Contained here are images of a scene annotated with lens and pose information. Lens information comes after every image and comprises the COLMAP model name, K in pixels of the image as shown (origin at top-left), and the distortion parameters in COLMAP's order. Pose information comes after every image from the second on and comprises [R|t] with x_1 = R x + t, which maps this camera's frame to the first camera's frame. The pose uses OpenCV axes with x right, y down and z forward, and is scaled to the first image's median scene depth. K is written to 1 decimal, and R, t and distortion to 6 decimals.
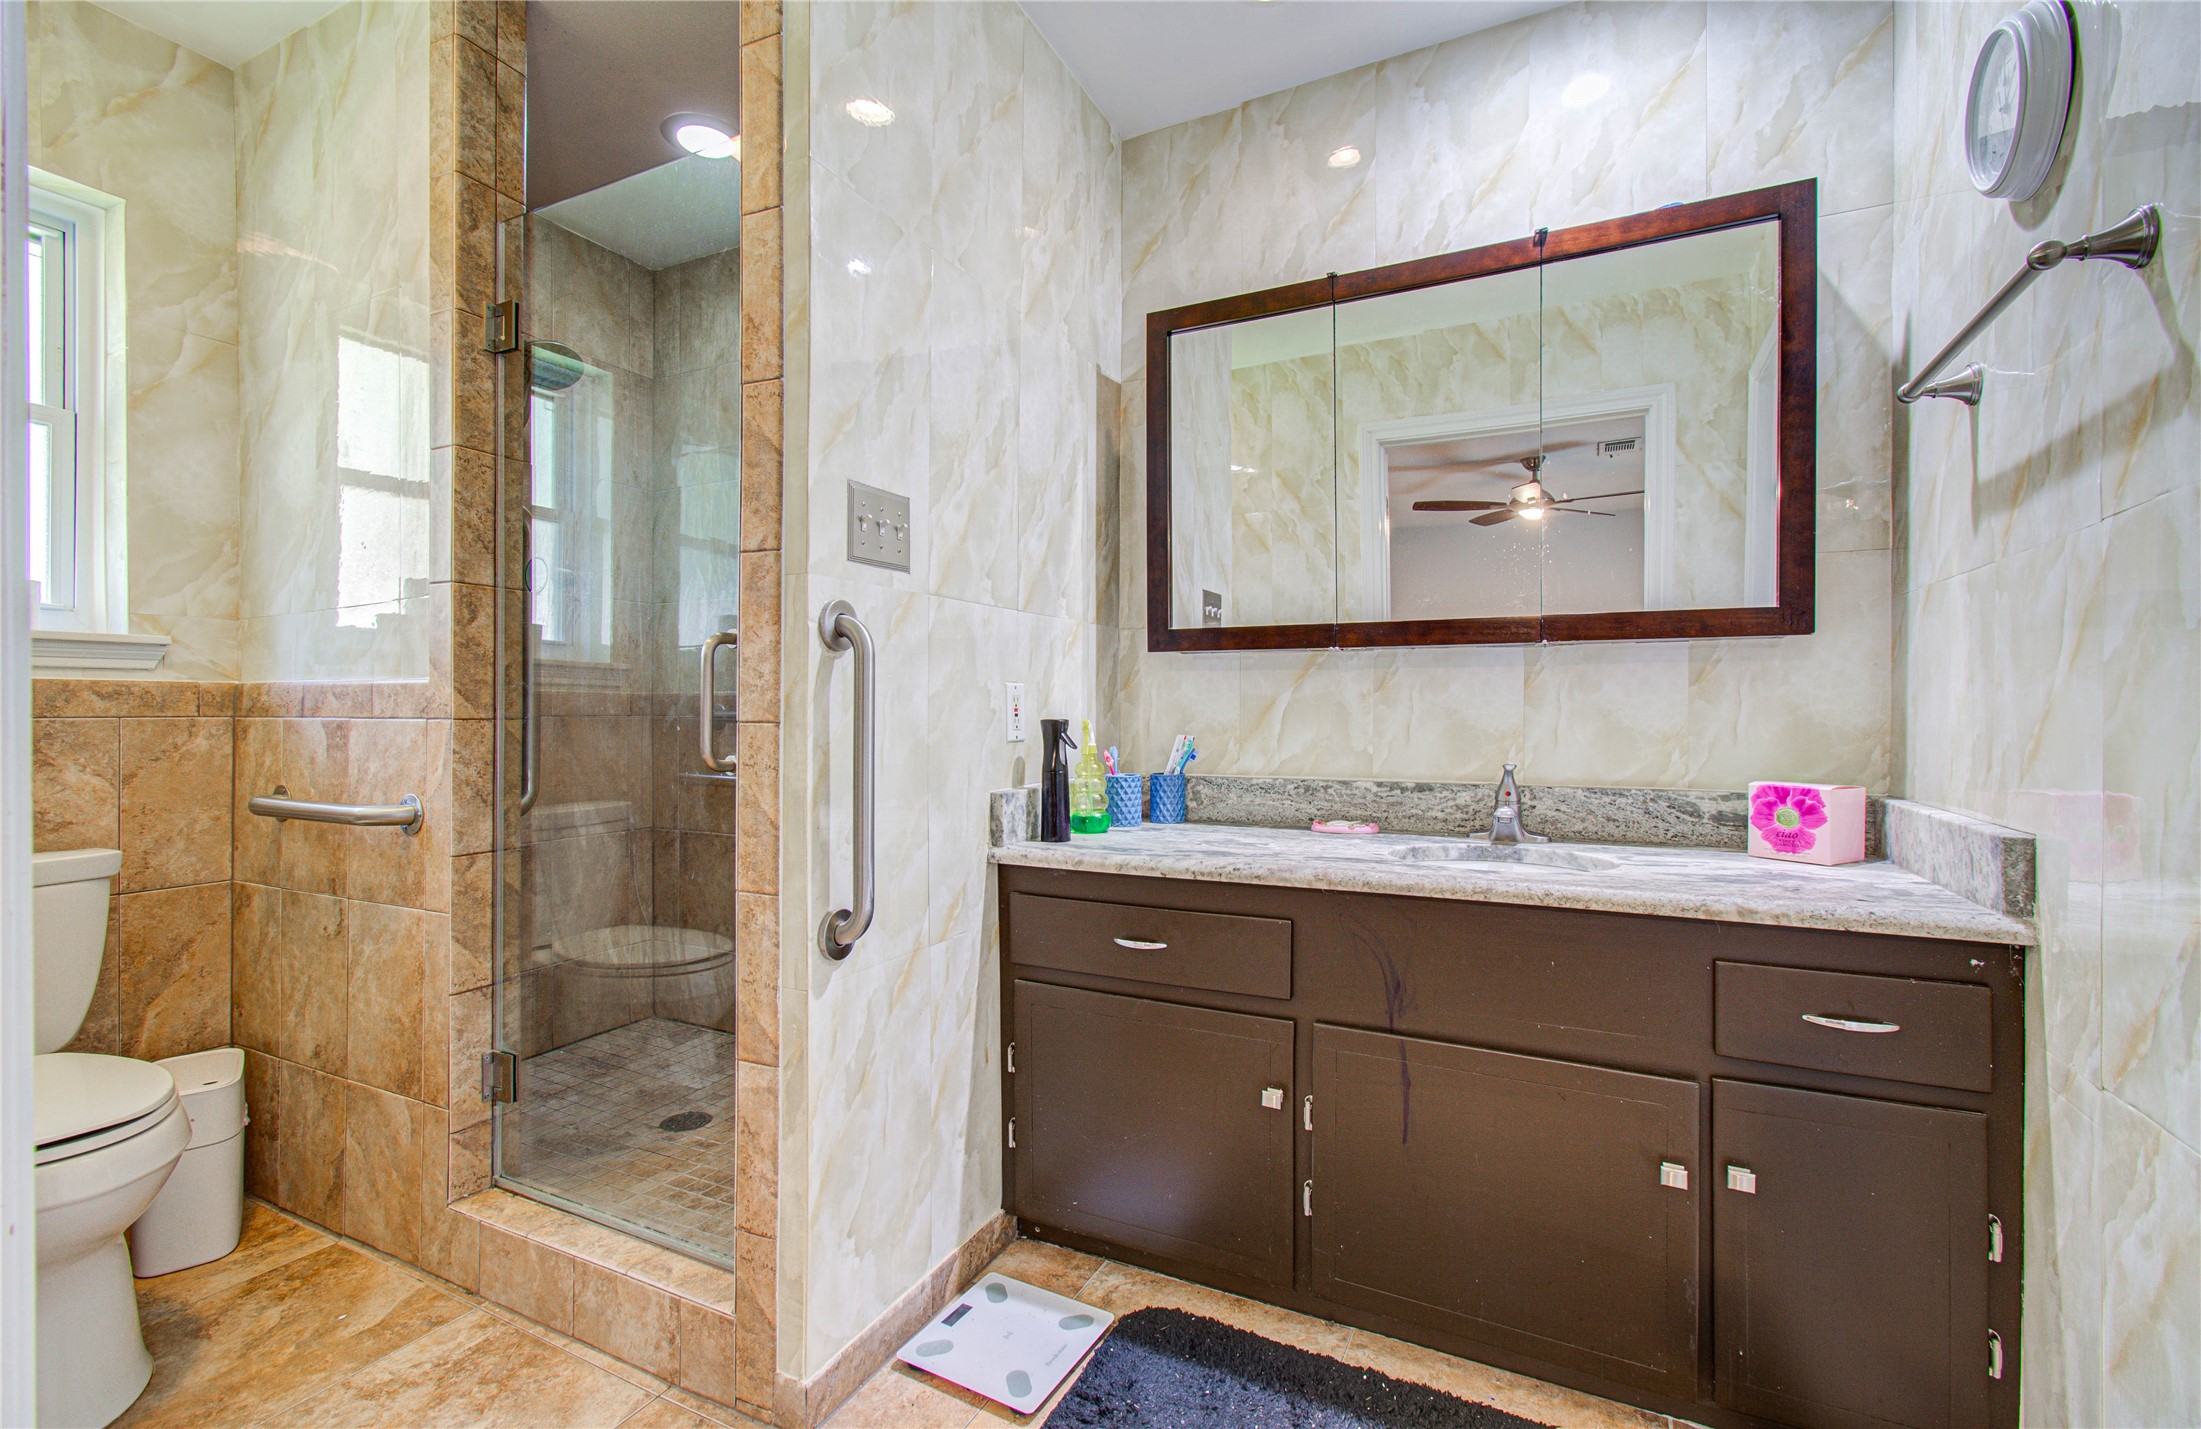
lens RADIAL K [[964.5, 0, 1100.5], [0, 964.5, 714.5], [0, 0, 1]] dist [0.011684, -0.004500]
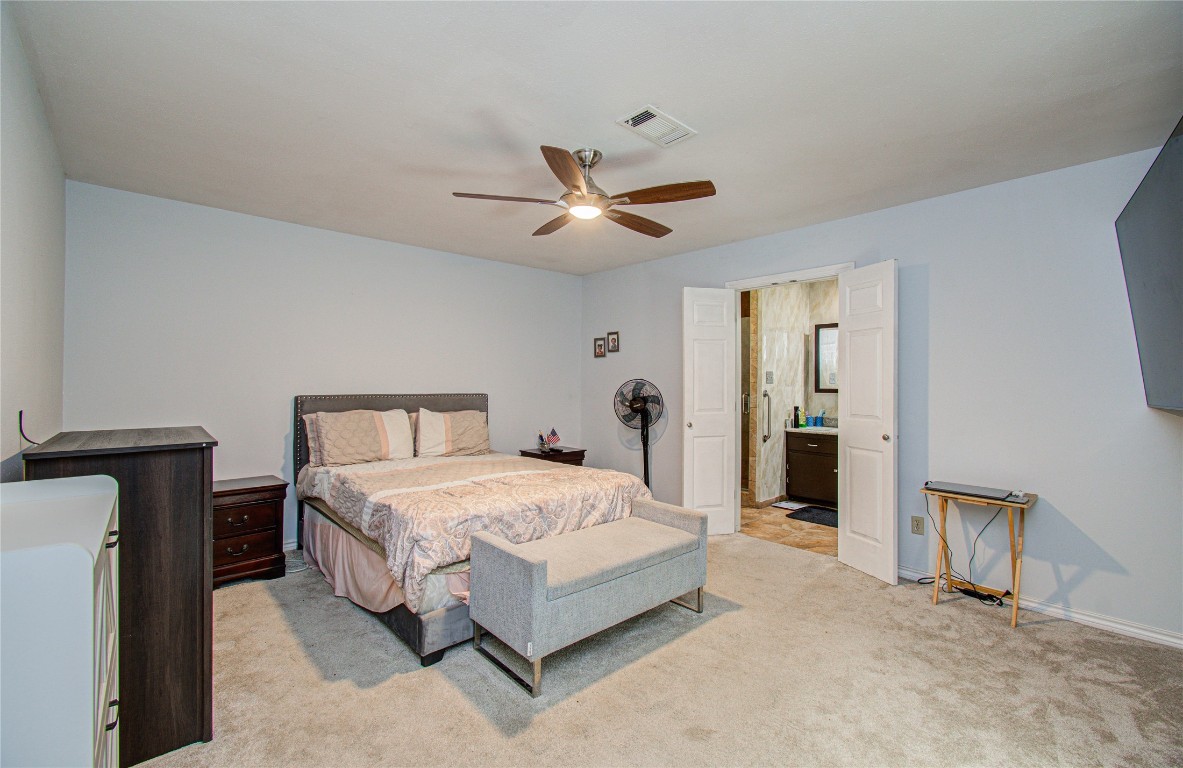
lens RADIAL K [[524.9, 0, 591.5], [0, 524.9, 384.0], [0, 0, 1]] dist [0.001850, 0.000840]
pose [[0.936345, 0.003903, -0.351058, -0.093694], [-0.004471, 0.999990, -0.000809, -0.118773], [0.351052, 0.002327, 0.936353, -2.313541]]
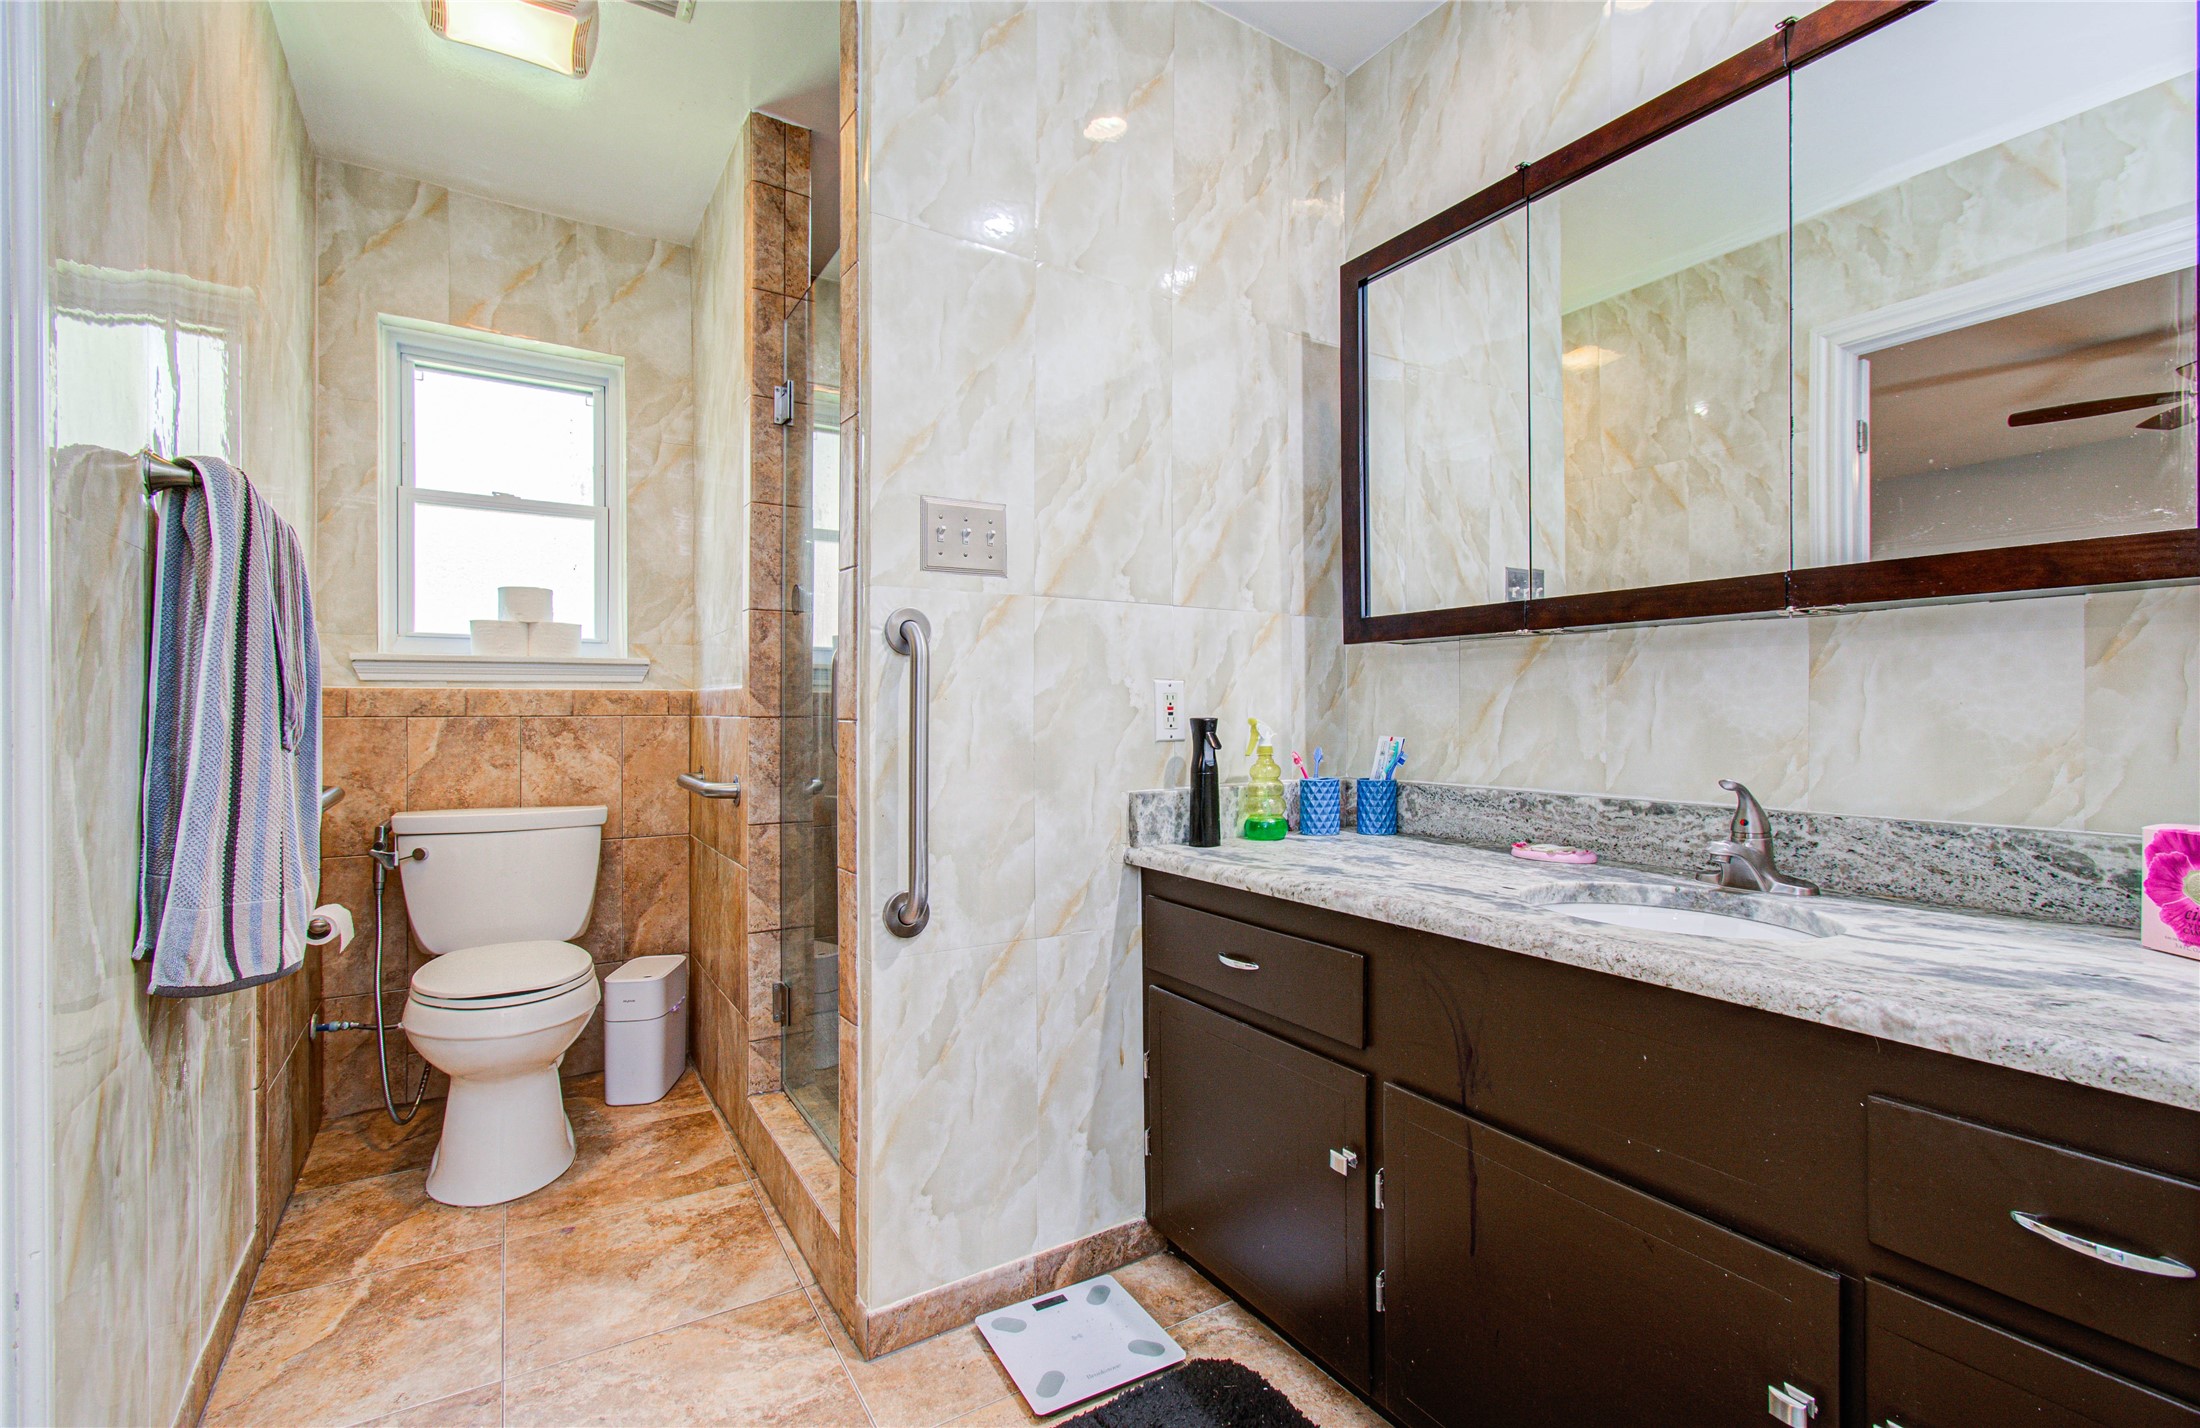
lens RADIAL K [[976.1, 0, 1100.0], [0, 976.1, 714.0], [0, 0, 1]] dist [0.001850, 0.000840]
pose [[0.857421, -0.000601, -0.514616, 0.383287], [0.000250, 1.000000, -0.000752, 0.001770], [0.514616, 0.000516, 0.857421, 0.131880]]
